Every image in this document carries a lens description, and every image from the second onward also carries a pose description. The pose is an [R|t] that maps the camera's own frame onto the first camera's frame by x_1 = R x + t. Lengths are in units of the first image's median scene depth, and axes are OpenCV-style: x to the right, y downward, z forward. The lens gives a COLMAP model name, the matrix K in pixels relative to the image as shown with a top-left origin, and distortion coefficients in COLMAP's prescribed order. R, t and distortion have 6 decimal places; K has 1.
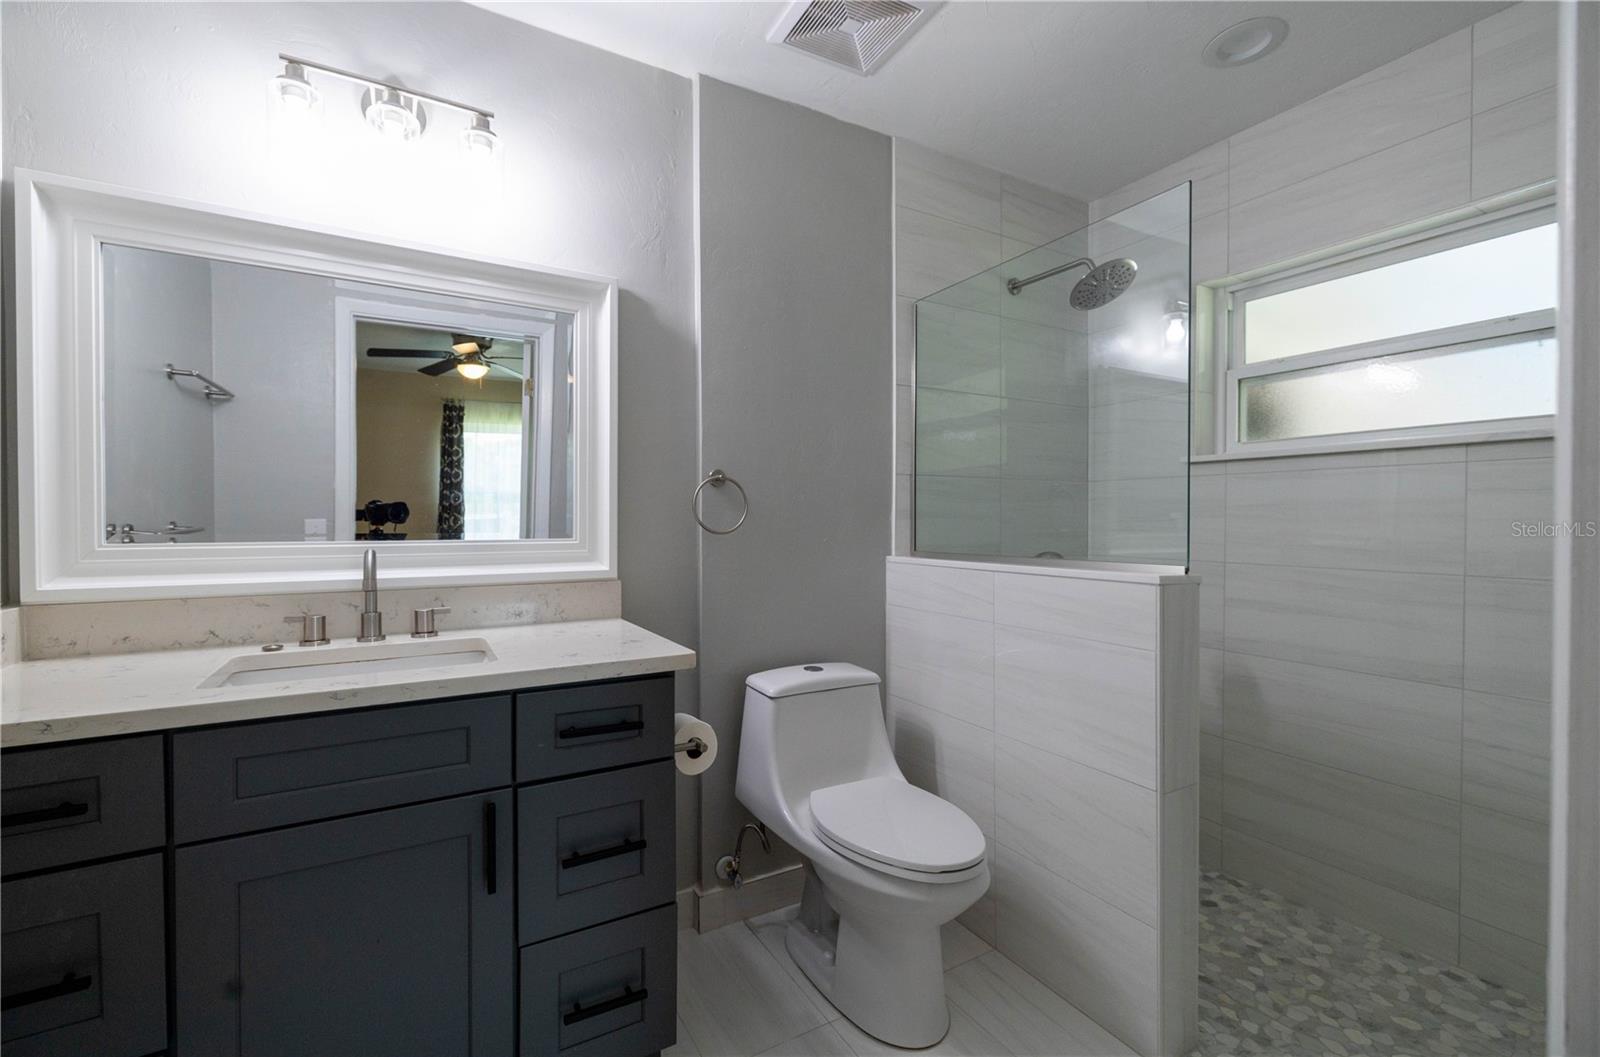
lens RADIAL K [[693.0, 0, 801.6], [0, 693.0, 527.0], [0, 0, 1]] dist [-0.003010, -0.000185]
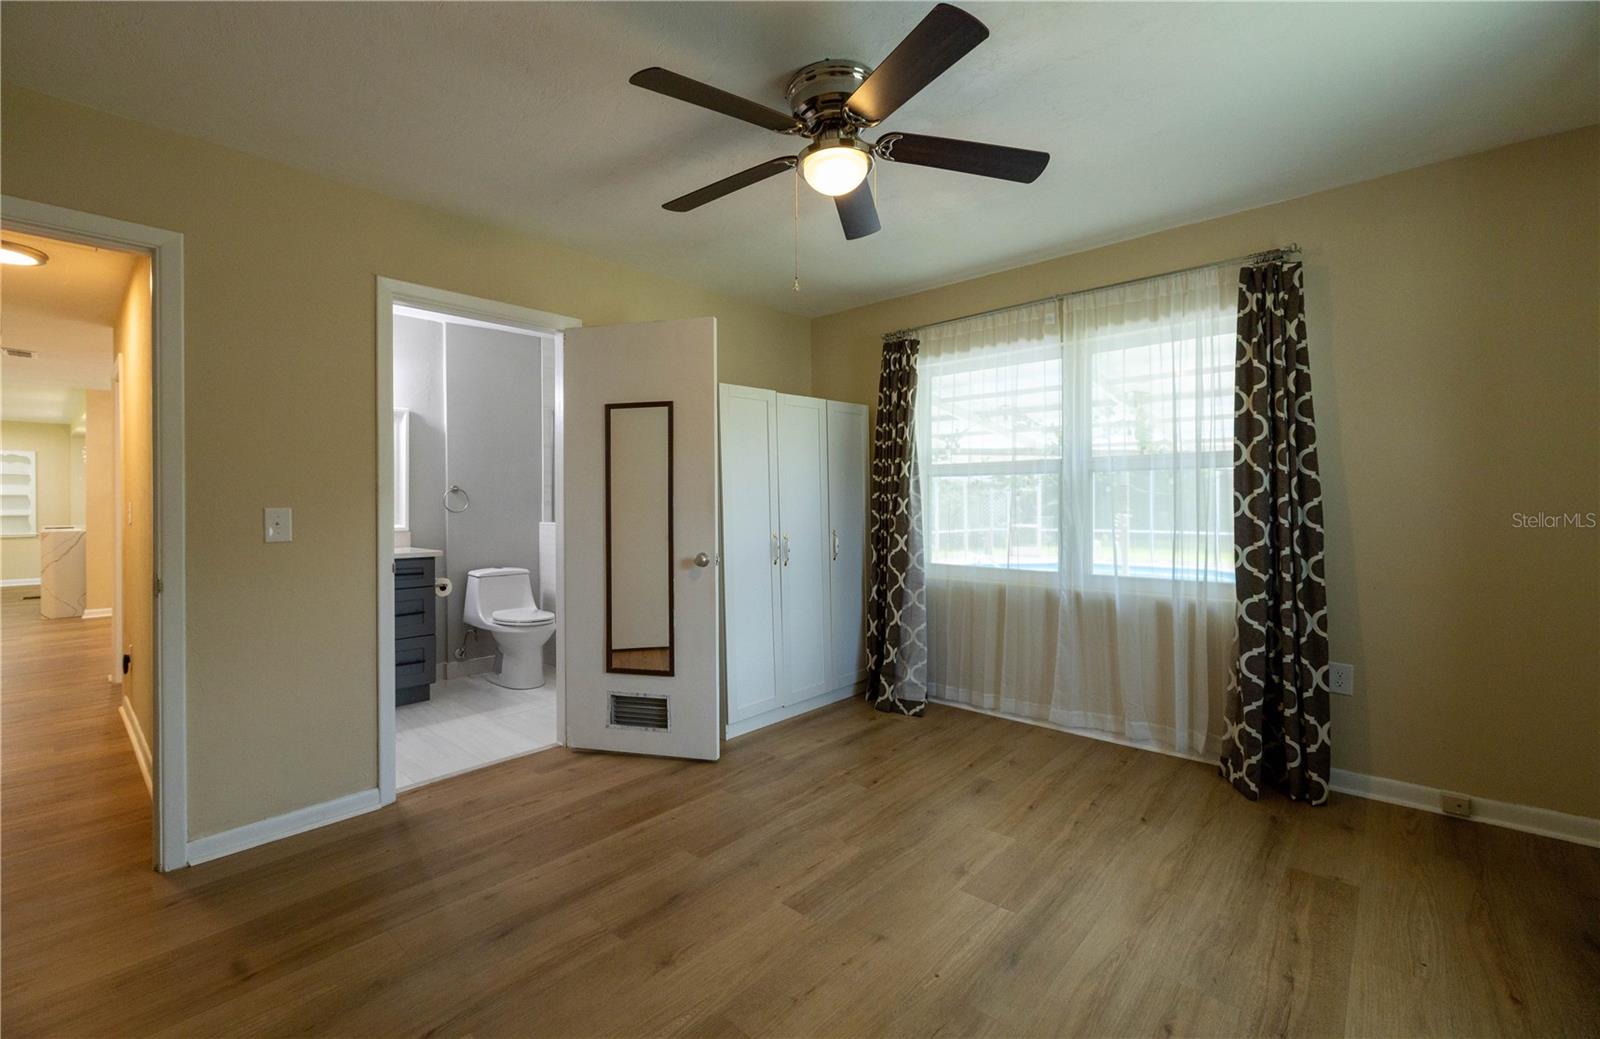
lens RADIAL K [[675.9, 0, 801.8], [0, 675.9, 507.5], [0, 0, 1]] dist [-0.001242, 0.000465]
pose [[0.949146, -0.001451, 0.314834, 0.296840], [0.001792, 0.999998, -0.000793, -0.004127], [-0.314832, 0.001317, 0.949146, -1.678591]]
